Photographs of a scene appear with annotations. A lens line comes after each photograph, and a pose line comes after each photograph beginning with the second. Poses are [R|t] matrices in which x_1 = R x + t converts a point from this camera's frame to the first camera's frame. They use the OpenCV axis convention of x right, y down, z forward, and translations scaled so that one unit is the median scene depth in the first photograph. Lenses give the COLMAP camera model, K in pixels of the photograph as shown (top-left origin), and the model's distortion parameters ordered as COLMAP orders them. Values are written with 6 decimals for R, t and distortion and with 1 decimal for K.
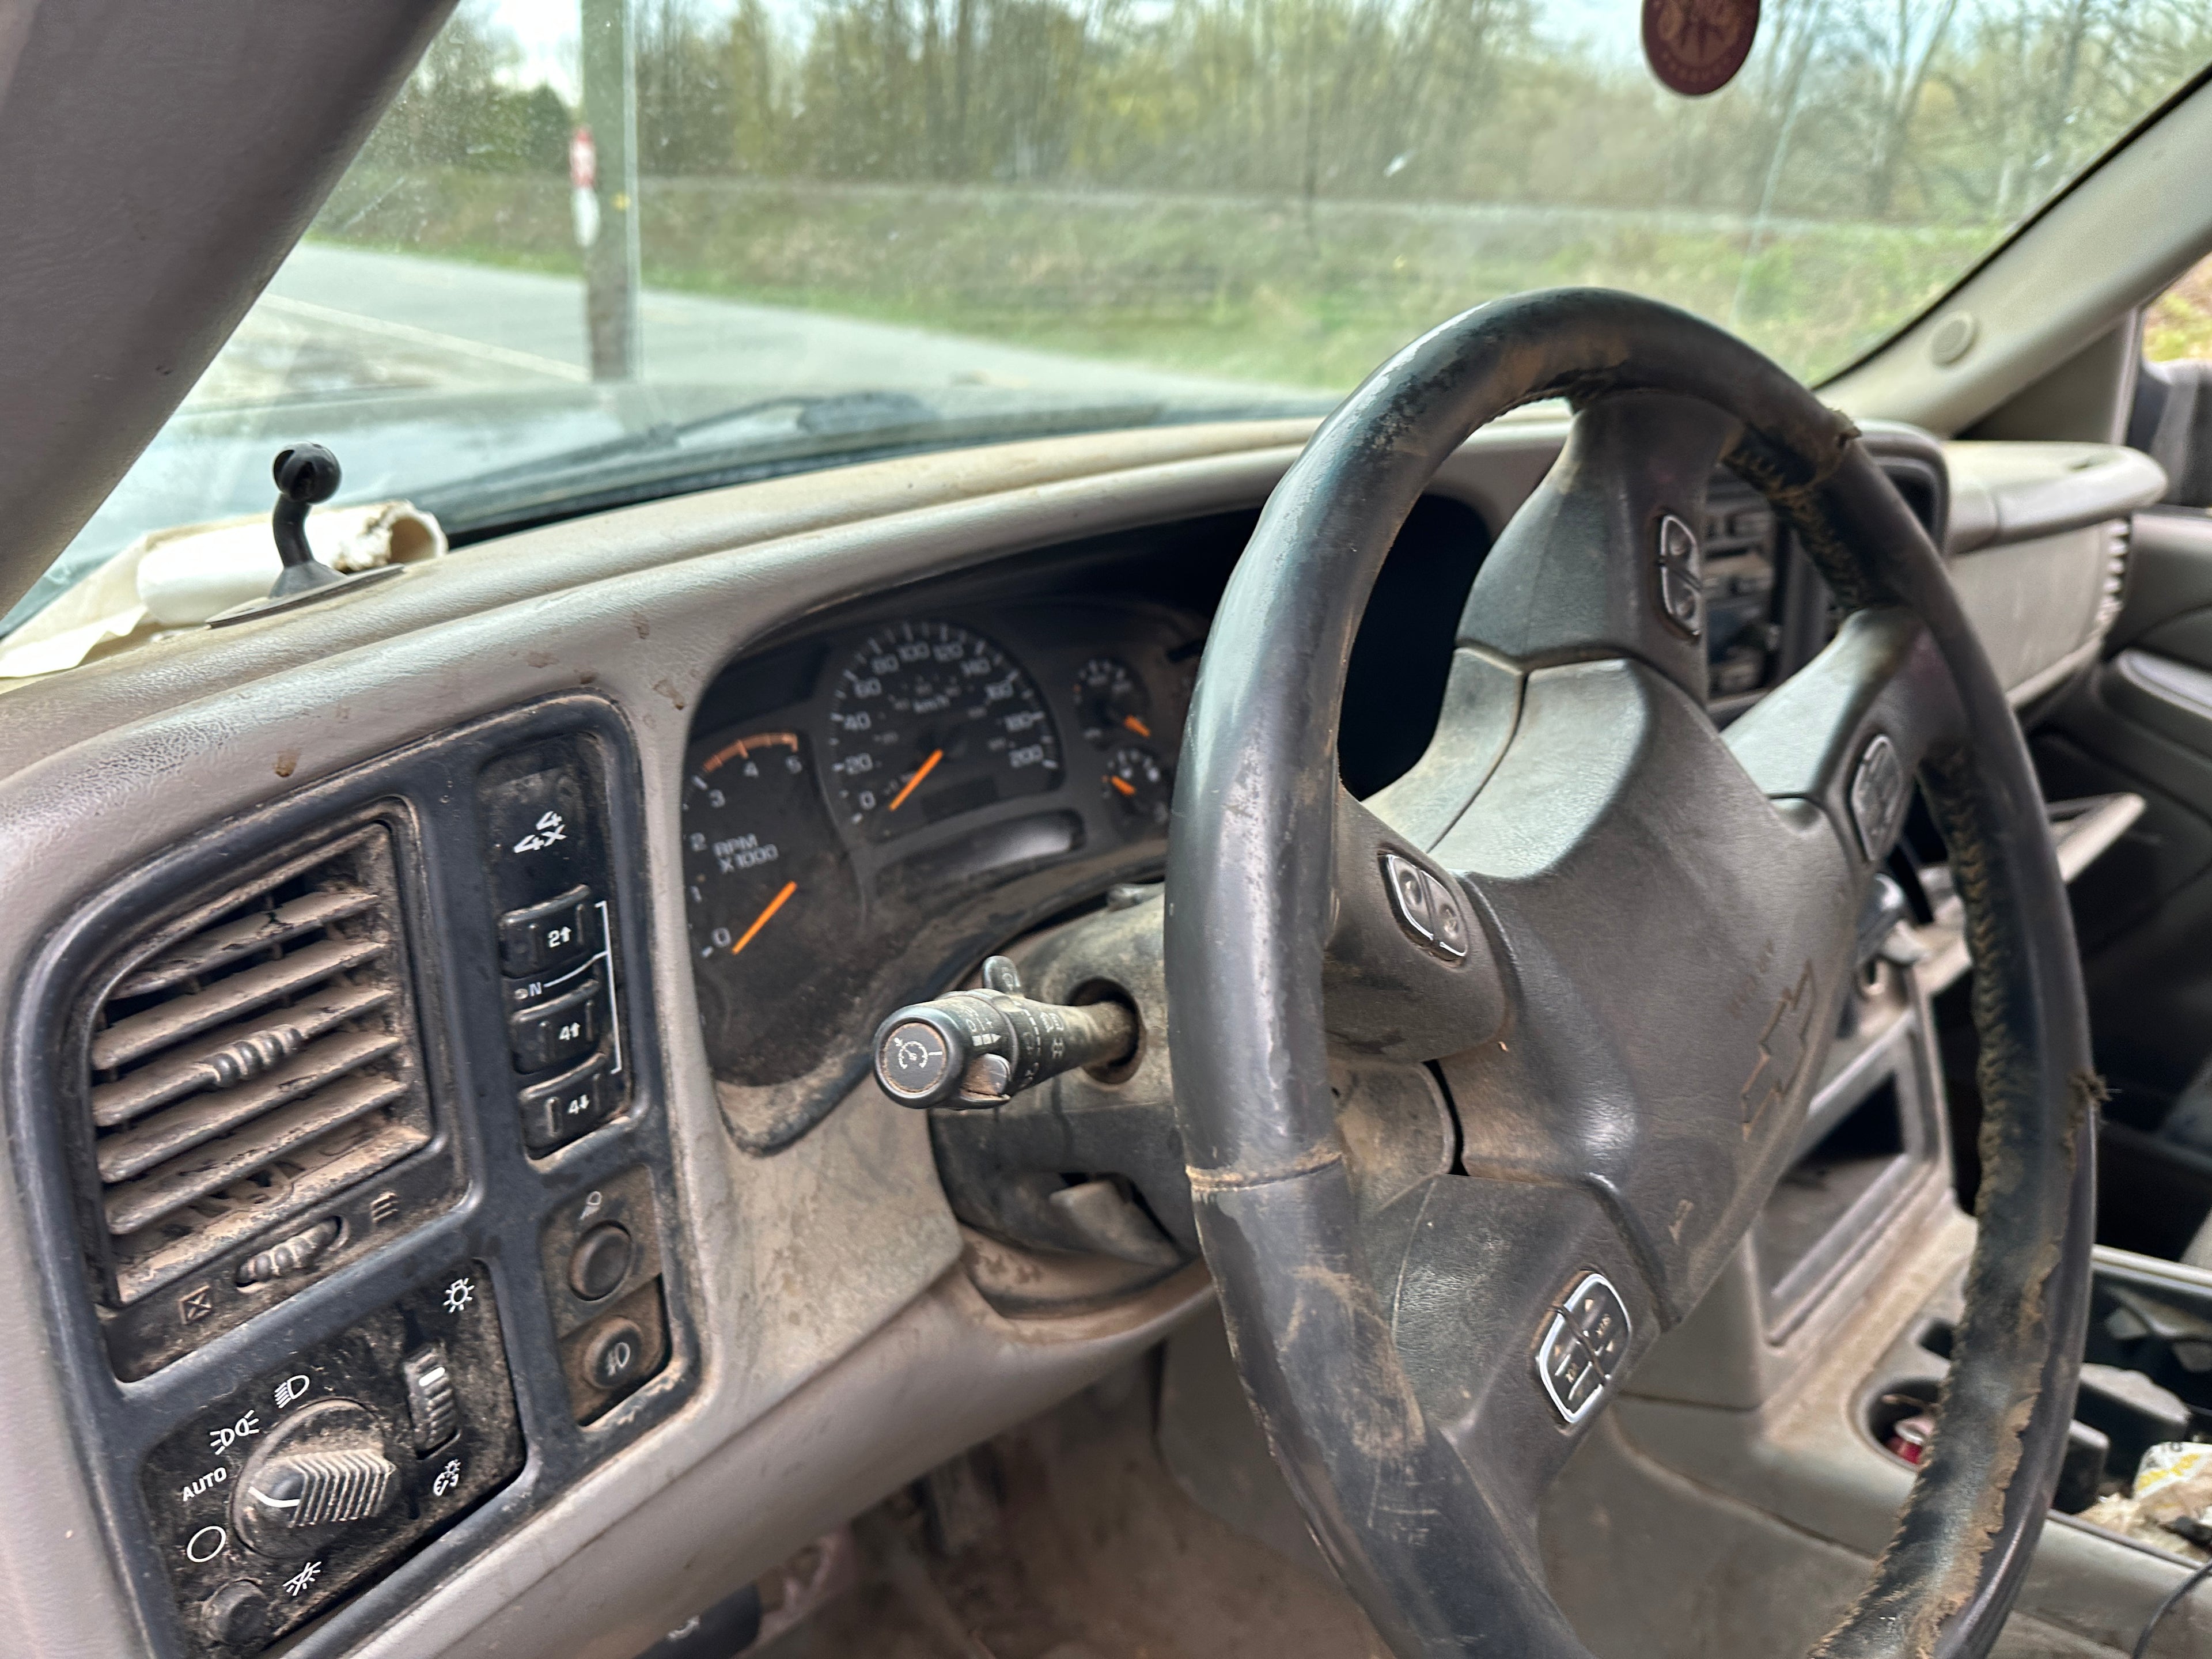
lens RADIAL K [[1554.4, 0, 1129.2], [0, 1554.4, 762.9], [0, 0, 1]] dist [0.039322, -0.049729]
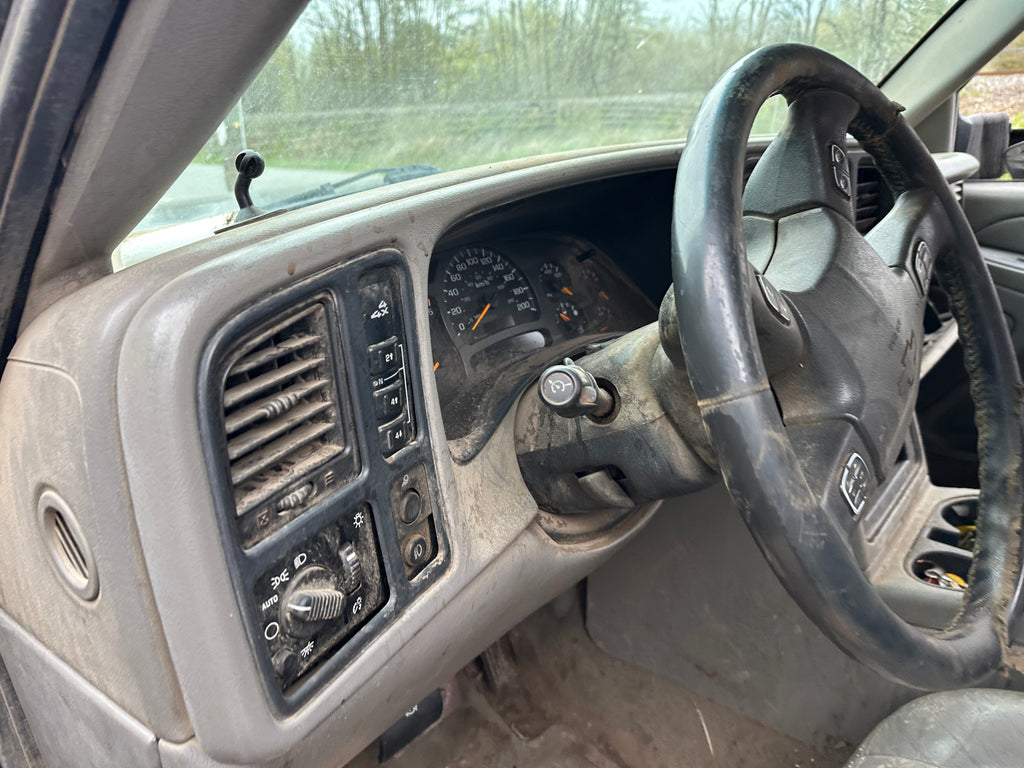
lens RADIAL K [[719.6, 0, 513.4], [0, 719.6, 360.8], [0, 0, 1]] dist [0.039322, -0.049729]
pose [[0.994595, -0.094474, 0.043082, -0.194100], [0.094948, 0.995441, -0.009072, 0.120897], [-0.042029, 0.013114, 0.999030, -0.041638]]
